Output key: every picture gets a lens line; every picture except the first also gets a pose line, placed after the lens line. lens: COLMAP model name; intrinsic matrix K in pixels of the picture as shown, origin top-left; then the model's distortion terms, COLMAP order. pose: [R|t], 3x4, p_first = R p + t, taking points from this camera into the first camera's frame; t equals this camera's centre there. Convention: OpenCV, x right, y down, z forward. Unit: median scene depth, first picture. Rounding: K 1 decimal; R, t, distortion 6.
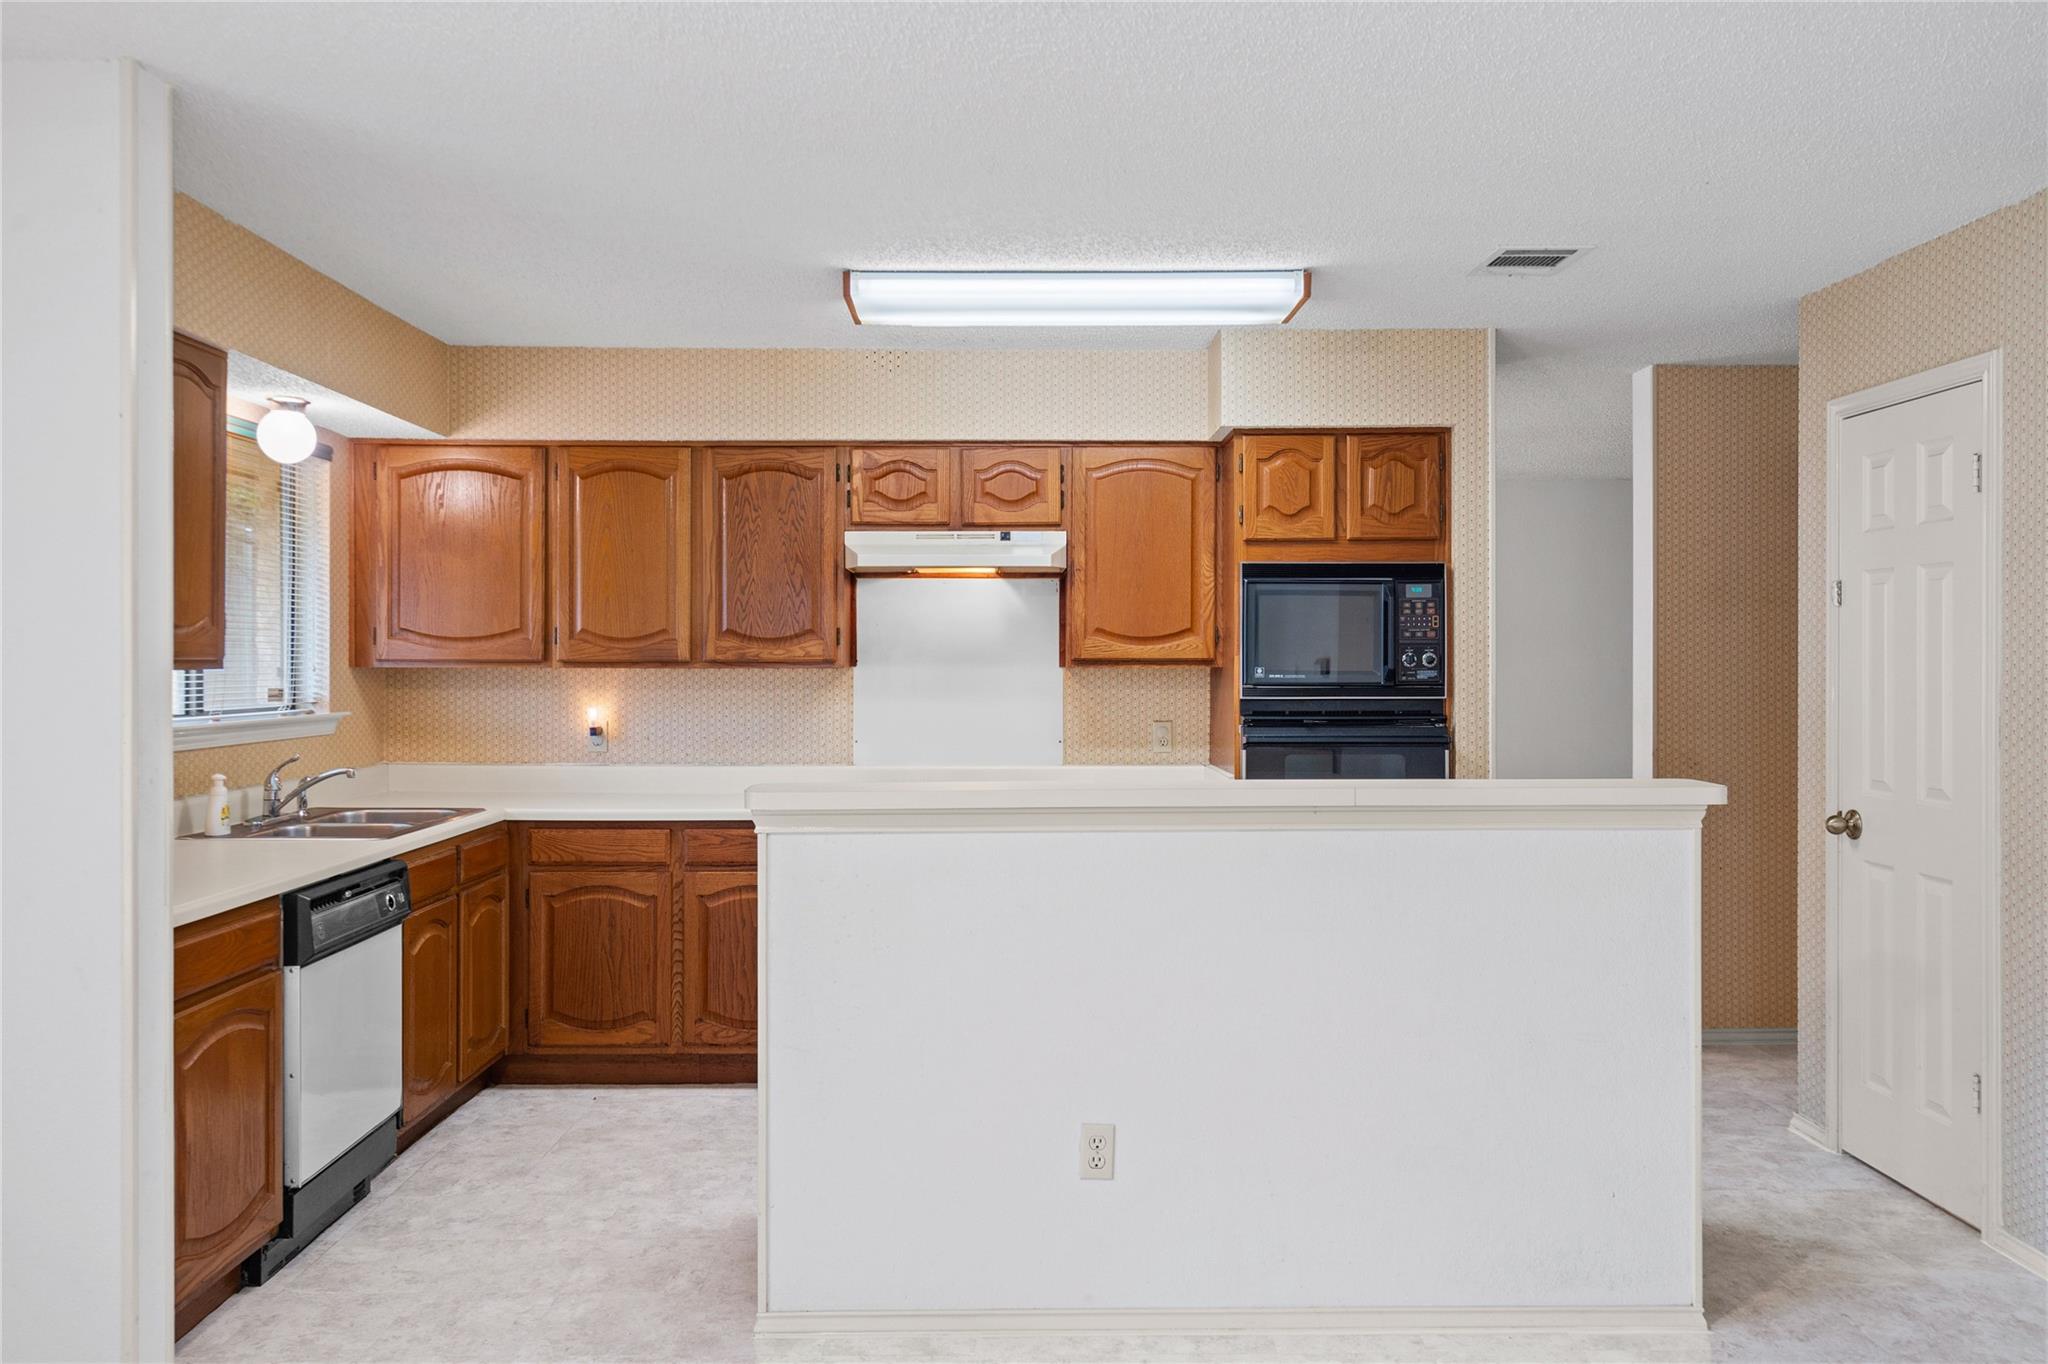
lens RADIAL K [[1544.1, 0, 1018.4], [0, 1544.1, 660.9], [0, 0, 1]] dist [0.006588, 0.000638]
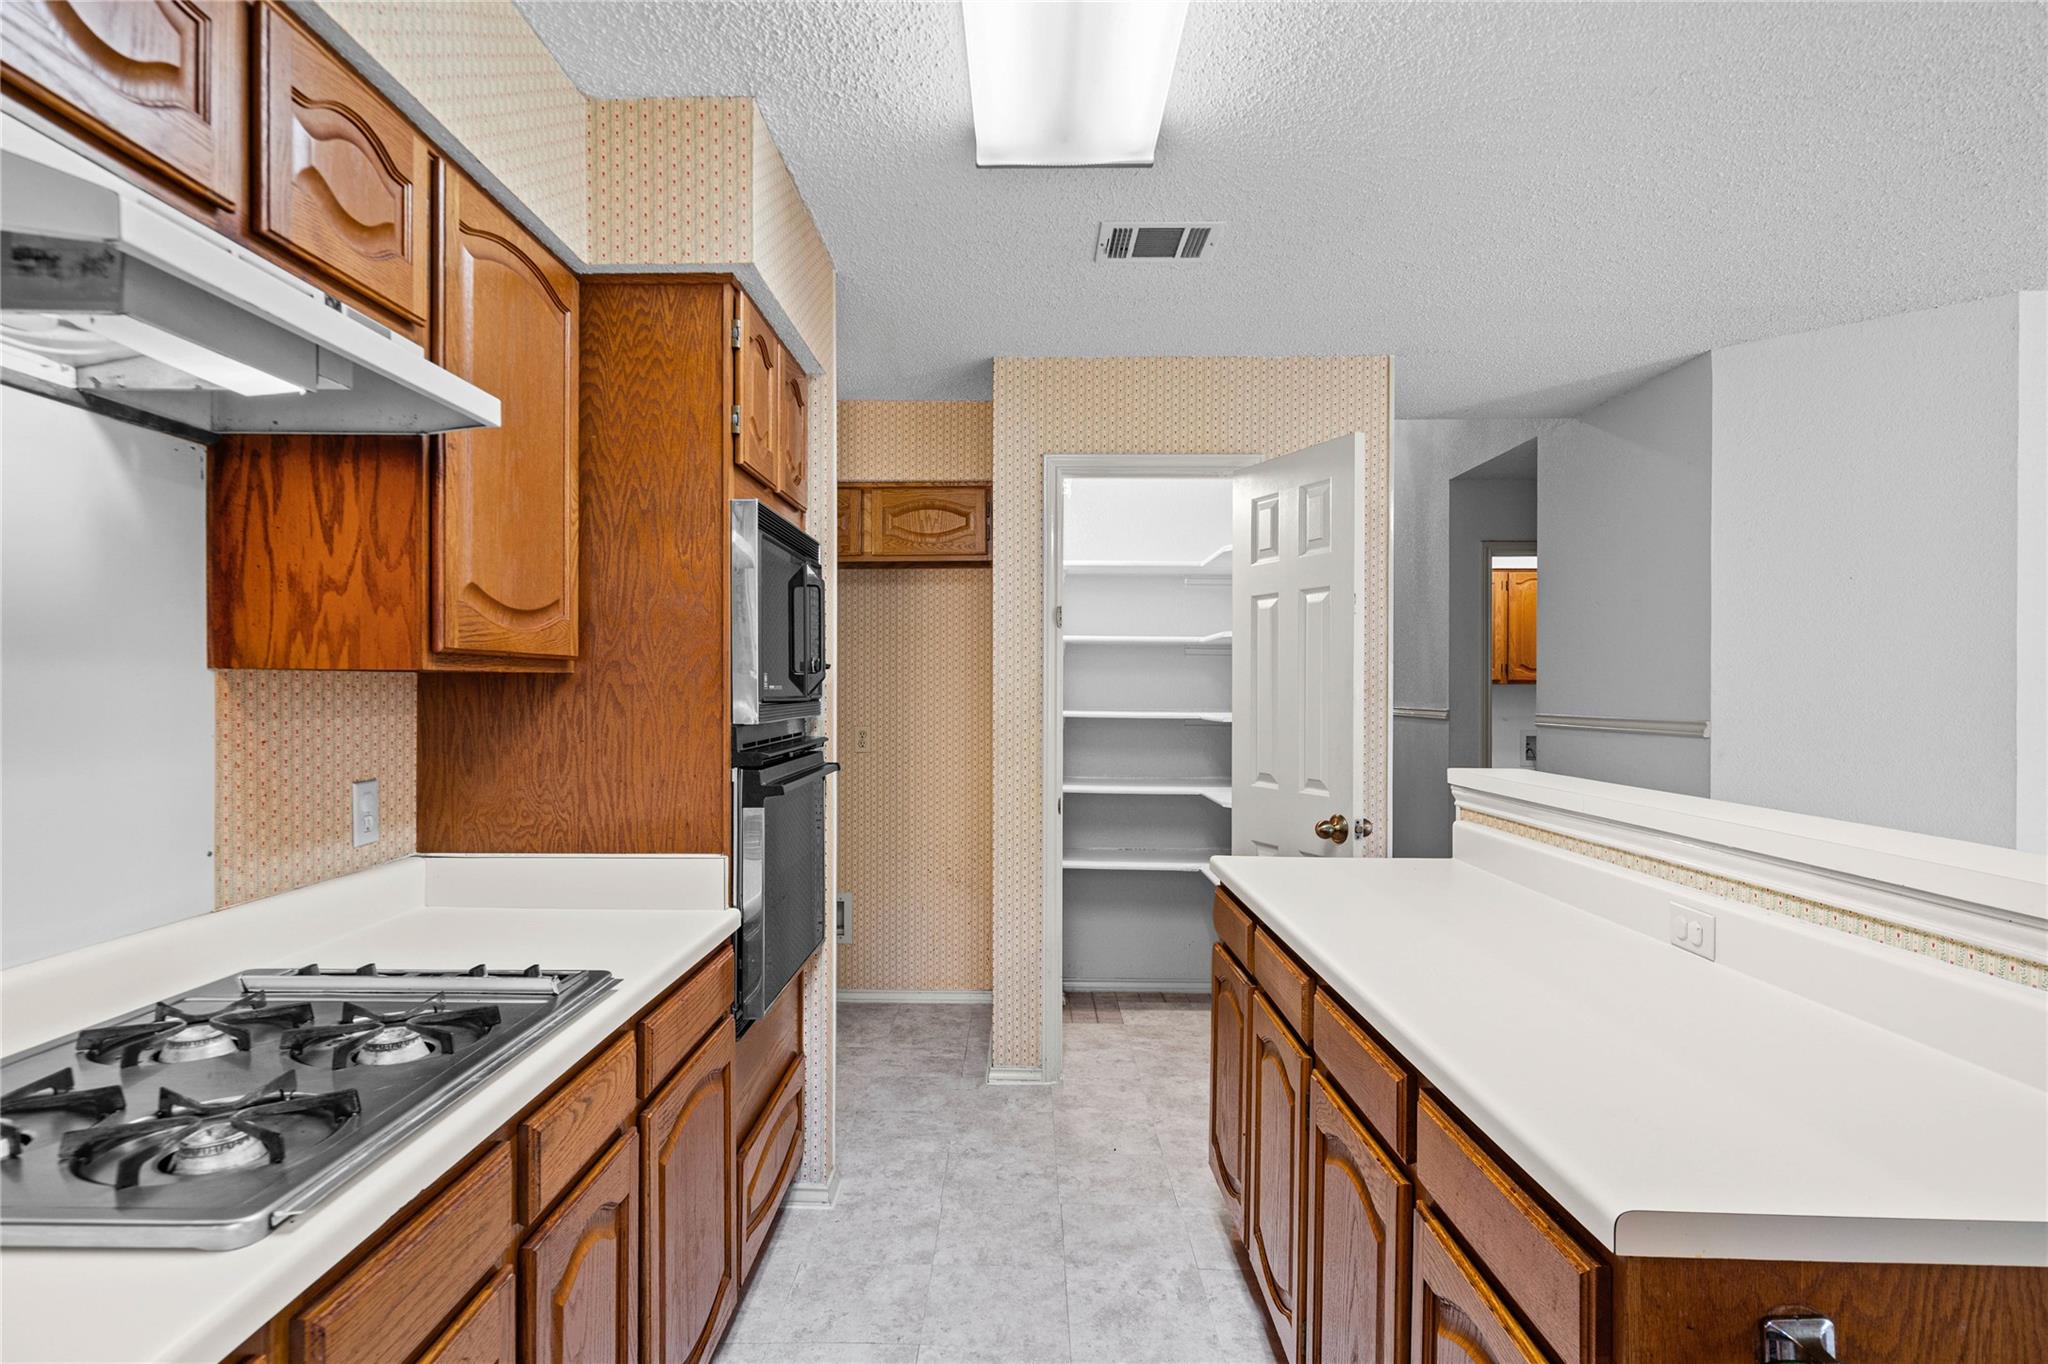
lens RADIAL K [[1131.7, 0, 1024.0], [0, 1131.7, 682.0], [0, 0, 1]] dist [0.002498, 0.000603]
pose [[0.012794, 0.002136, 0.999916, -0.289660], [-0.001439, 0.999997, -0.002118, 0.008693], [-0.999917, -0.001412, 0.012797, 0.861625]]
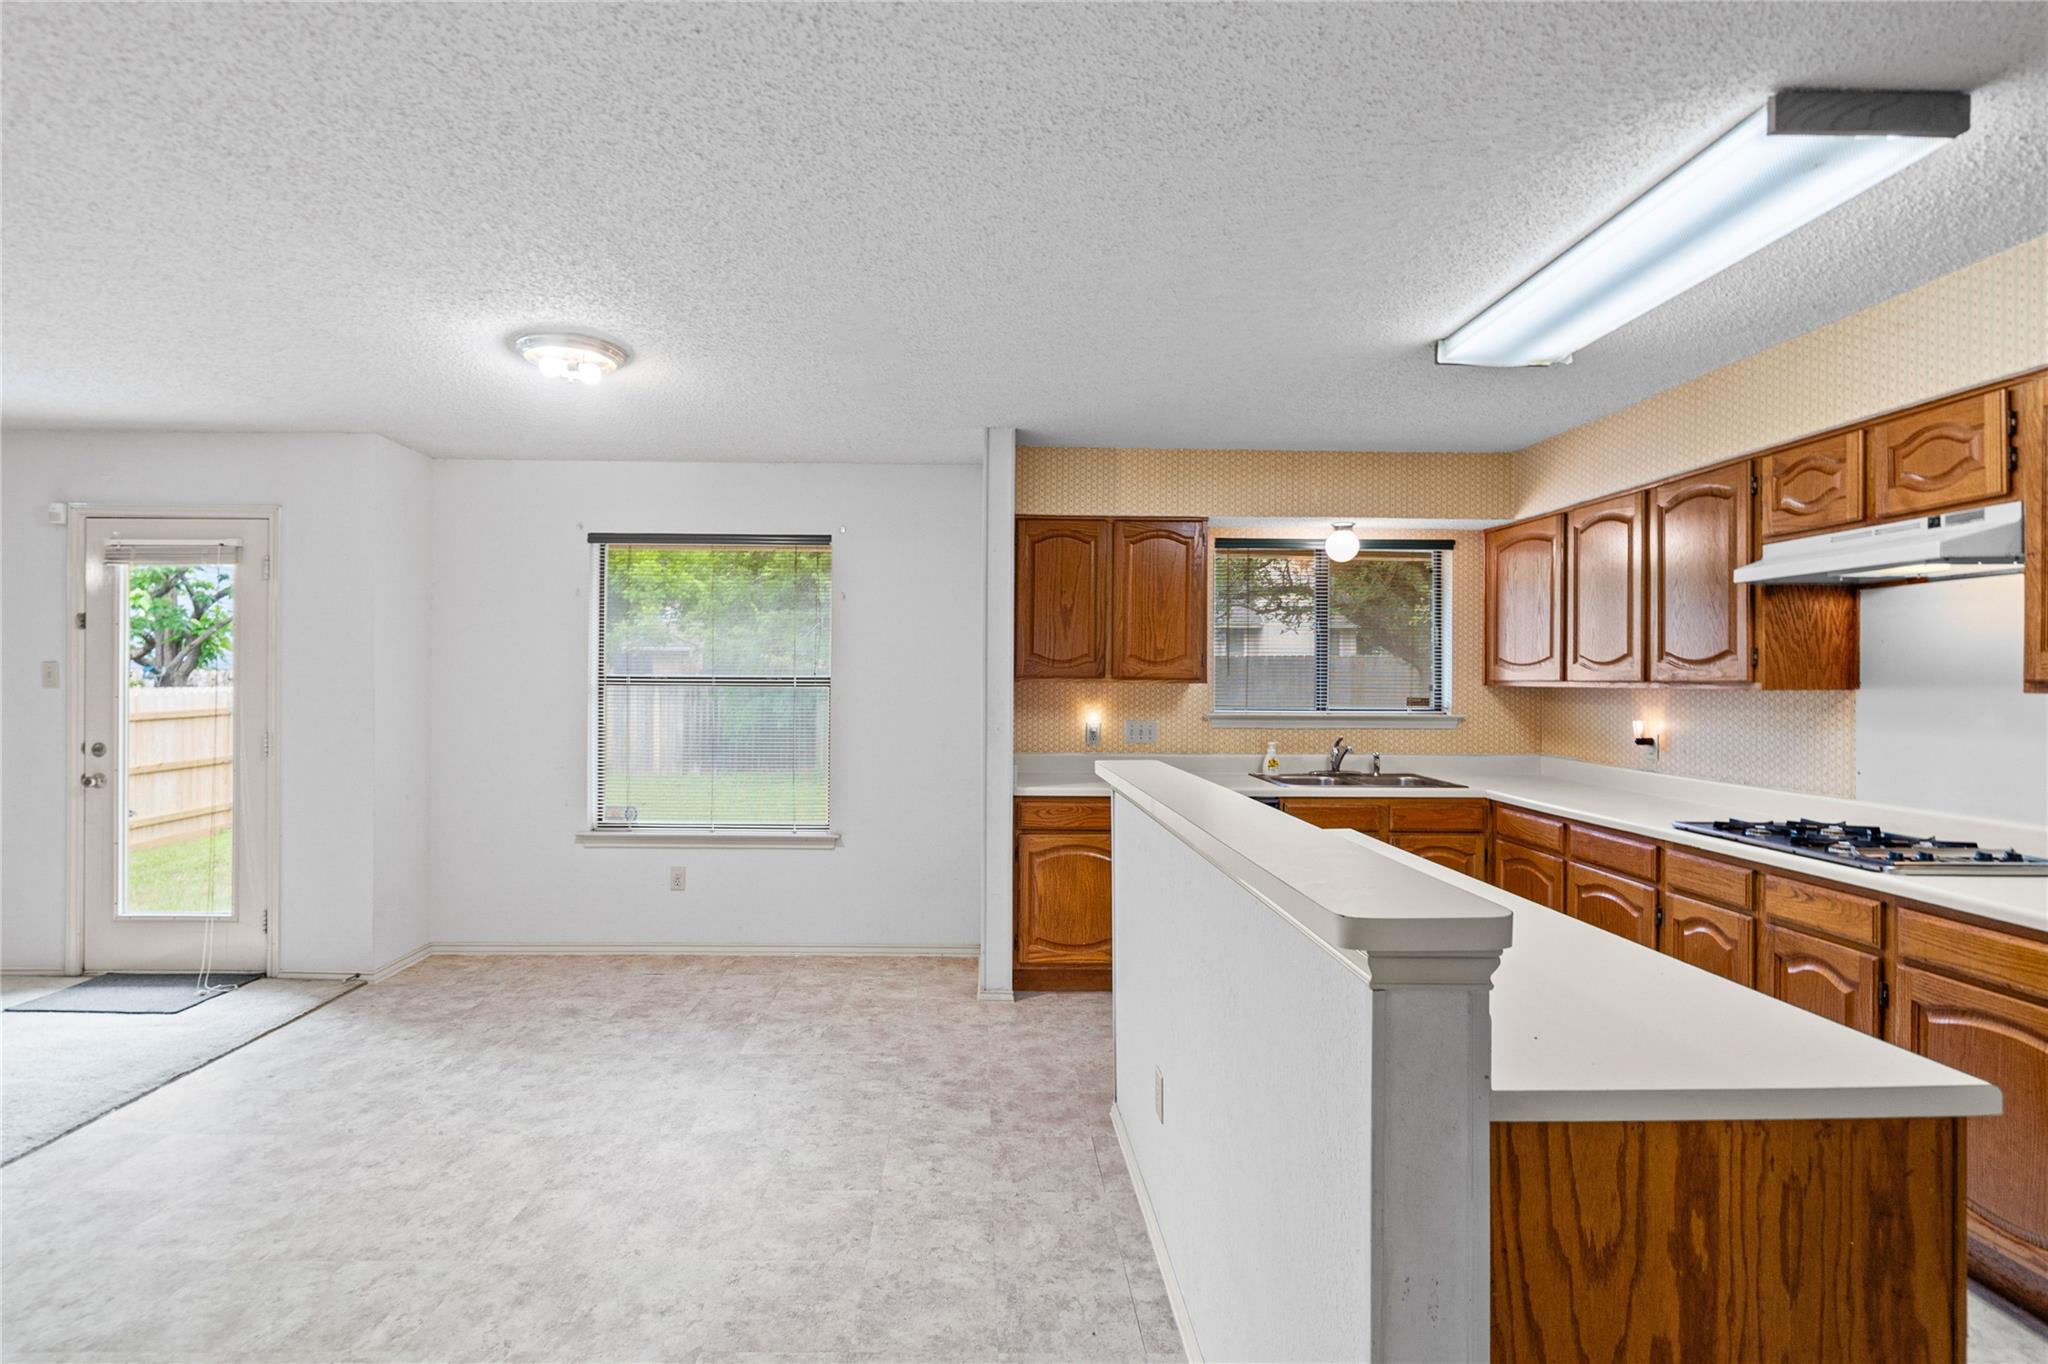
lens RADIAL K [[944.6, 0, 988.7], [0, 944.6, 676.8], [0, 0, 1]] dist [-0.001625, 0.000211]
pose [[0.001373, -0.001294, -0.999998, 0.482760], [-0.005557, 0.999984, -0.001302, 0.000003], [0.999984, 0.005558, 0.001366, 0.541659]]
